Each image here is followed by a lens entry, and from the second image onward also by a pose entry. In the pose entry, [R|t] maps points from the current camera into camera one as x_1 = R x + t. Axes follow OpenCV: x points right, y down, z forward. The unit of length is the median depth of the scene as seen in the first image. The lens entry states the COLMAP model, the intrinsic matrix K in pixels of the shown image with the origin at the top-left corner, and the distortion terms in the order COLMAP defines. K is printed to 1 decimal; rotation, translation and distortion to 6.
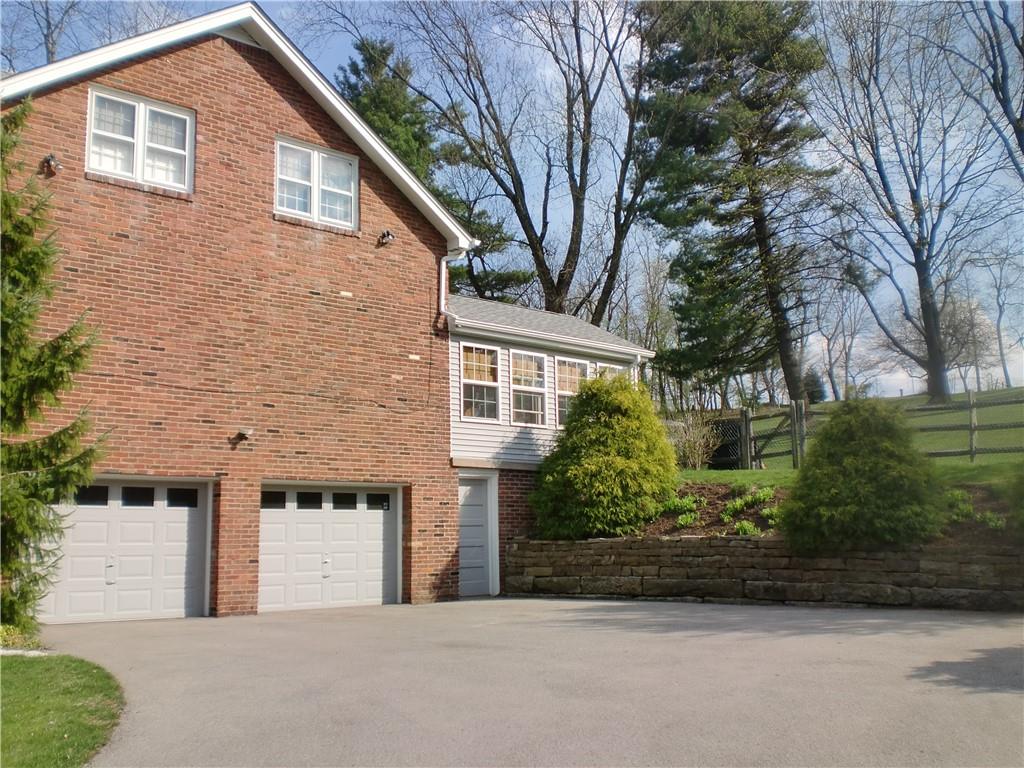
lens RADIAL K [[1053.0, 0, 512.0], [0, 1053.0, 384.0], [0, 0, 1]] dist [0.035685, -0.163629]
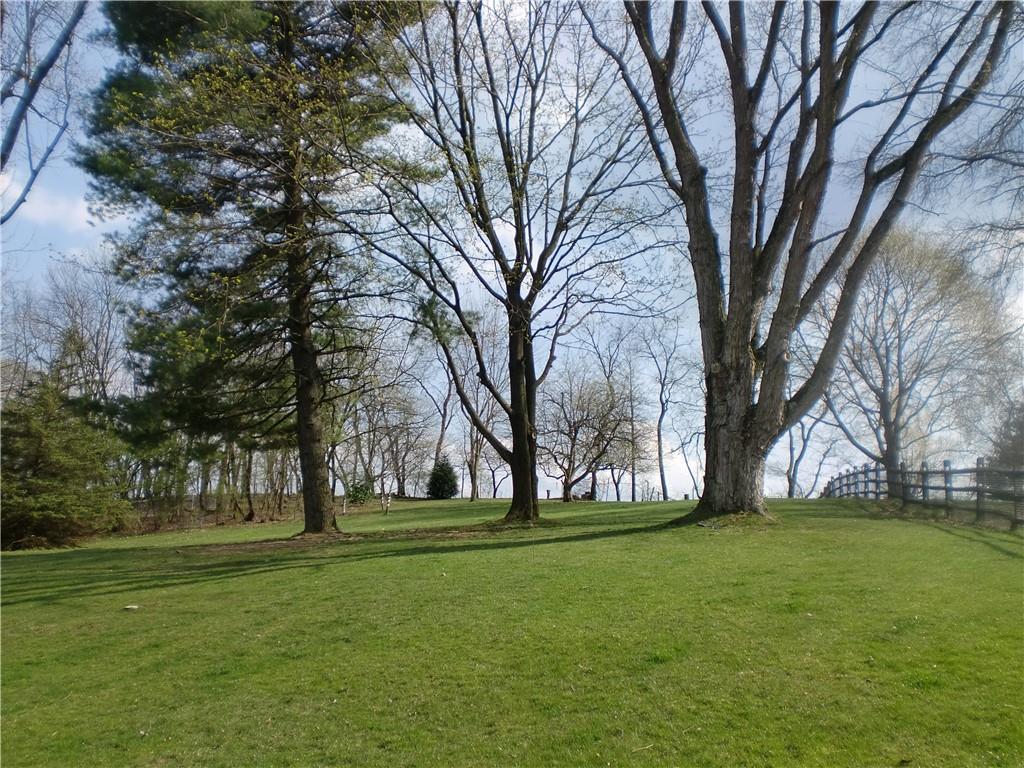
lens RADIAL K [[1053.0, 0, 512.0], [0, 1053.0, 384.0], [0, 0, 1]] dist [0.035685, -0.163629]
pose [[0.959186, 0.108874, 0.260975, 0.205206], [-0.088994, 0.992238, -0.086858, -0.006799], [-0.268406, 0.060088, 0.961430, 0.352008]]
